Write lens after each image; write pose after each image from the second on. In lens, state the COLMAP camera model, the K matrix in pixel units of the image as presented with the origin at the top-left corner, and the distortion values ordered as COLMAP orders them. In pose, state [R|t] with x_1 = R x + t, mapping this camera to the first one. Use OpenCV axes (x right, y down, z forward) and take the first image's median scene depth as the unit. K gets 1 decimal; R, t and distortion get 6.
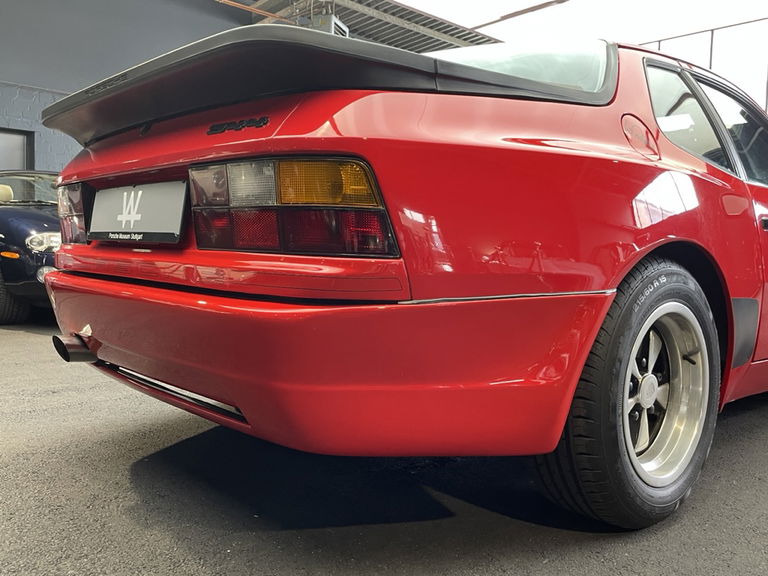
lens RADIAL K [[672.0, 0, 390.7], [0, 672.0, 282.4], [0, 0, 1]] dist [0.085018, -0.107962]
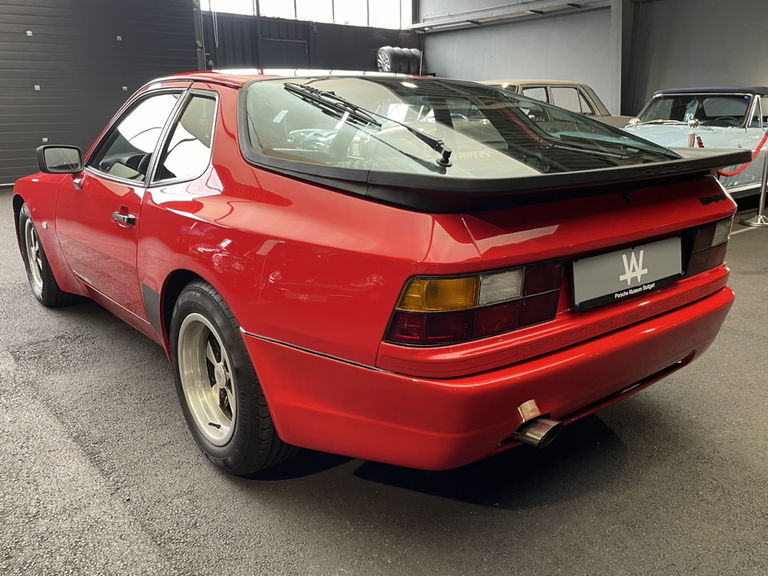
lens RADIAL K [[652.2, 0, 377.9], [0, 652.2, 286.5], [0, 0, 1]] dist [0.082585, -0.112195]
pose [[0.085942, -0.289676, 0.953259, -1.515410], [0.061666, 0.956511, 0.285105, -0.428199], [-0.994390, 0.034281, 0.100067, 1.320757]]
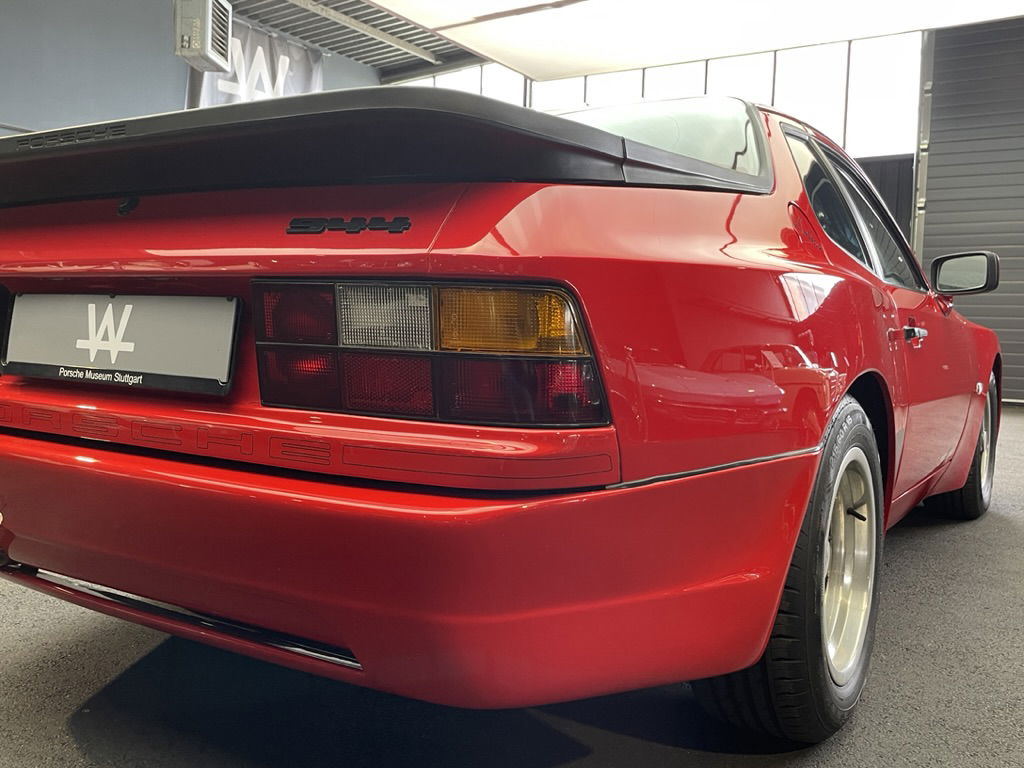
lens RADIAL K [[921.2, 0, 514.6], [0, 921.2, 373.6], [0, 0, 1]] dist [0.081685, -0.103542]
pose [[0.964747, -0.016090, 0.262686, -0.244345], [0.012741, 0.999814, 0.014448, -0.076867], [-0.262869, -0.010591, 0.964773, 0.065199]]
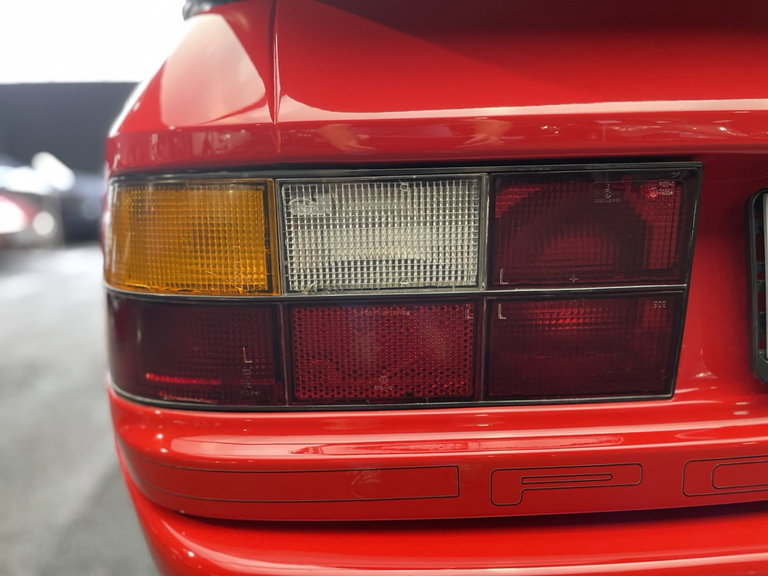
lens RADIAL K [[578.2, 0, 383.9], [0, 578.2, 285.7], [0, 0, 1]] dist [0.058562, -0.072780]
pose [[0.591369, -0.174798, 0.787228, -0.783687], [0.079552, 0.984108, 0.158753, -0.164395], [-0.802467, -0.031257, 0.595877, 1.096592]]
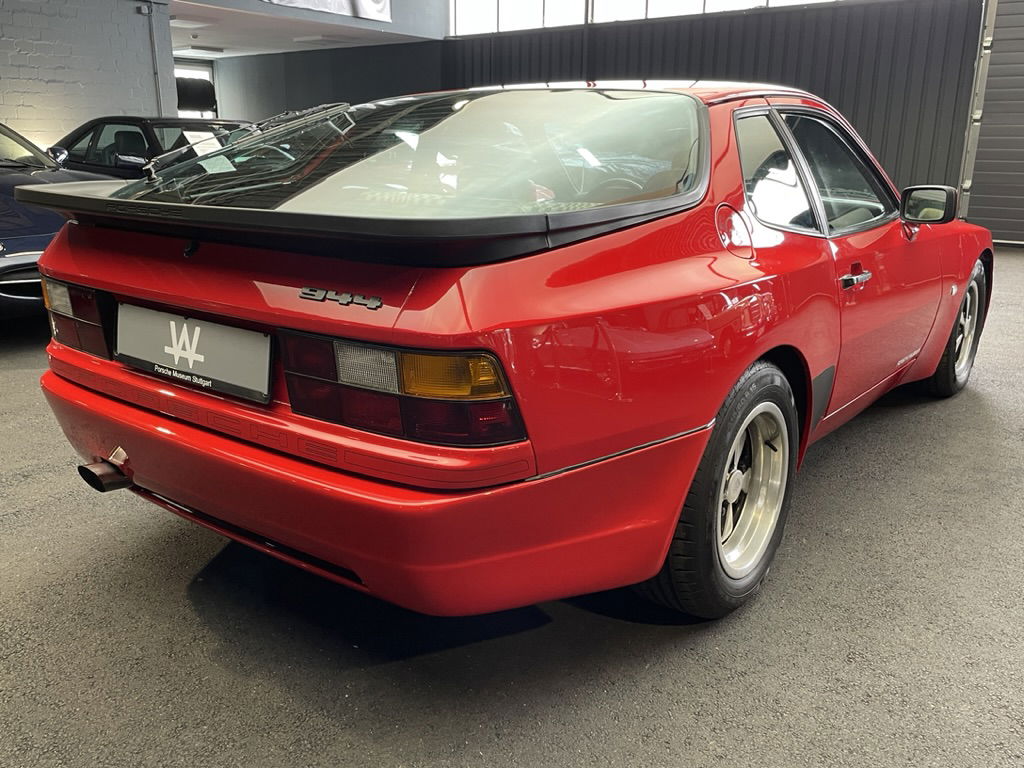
lens RADIAL K [[869.6, 0, 516.5], [0, 869.6, 387.6], [0, 0, 1]] dist [0.082585, -0.112195]
pose [[0.983247, -0.066444, 0.169738, -0.158241], [0.026644, 0.973584, 0.226770, -0.296522], [-0.180322, -0.218448, 0.959044, -0.168664]]
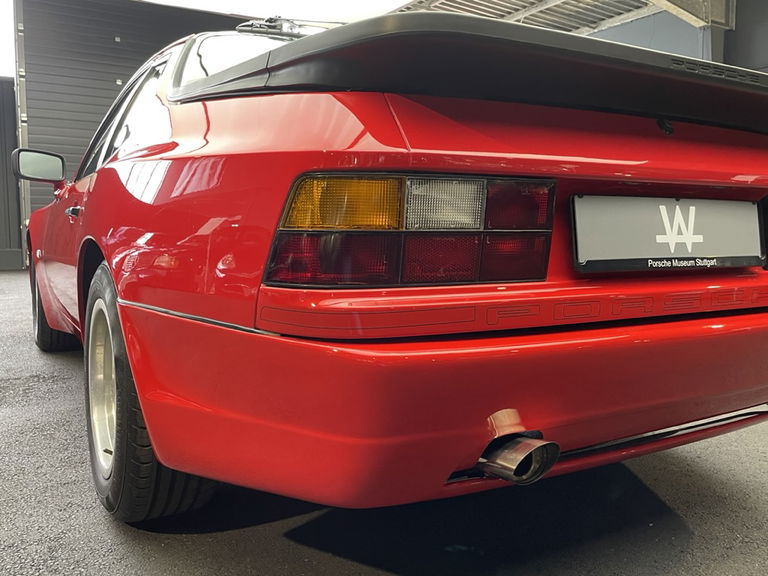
lens RADIAL K [[652.2, 0, 391.4], [0, 652.2, 288.5], [0, 0, 1]] dist [0.082585, -0.112195]
pose [[0.205527, -0.123349, 0.970847, -1.203813], [0.045238, 0.992162, 0.116481, -0.142407], [-0.977605, 0.019979, 0.209496, 1.161793]]
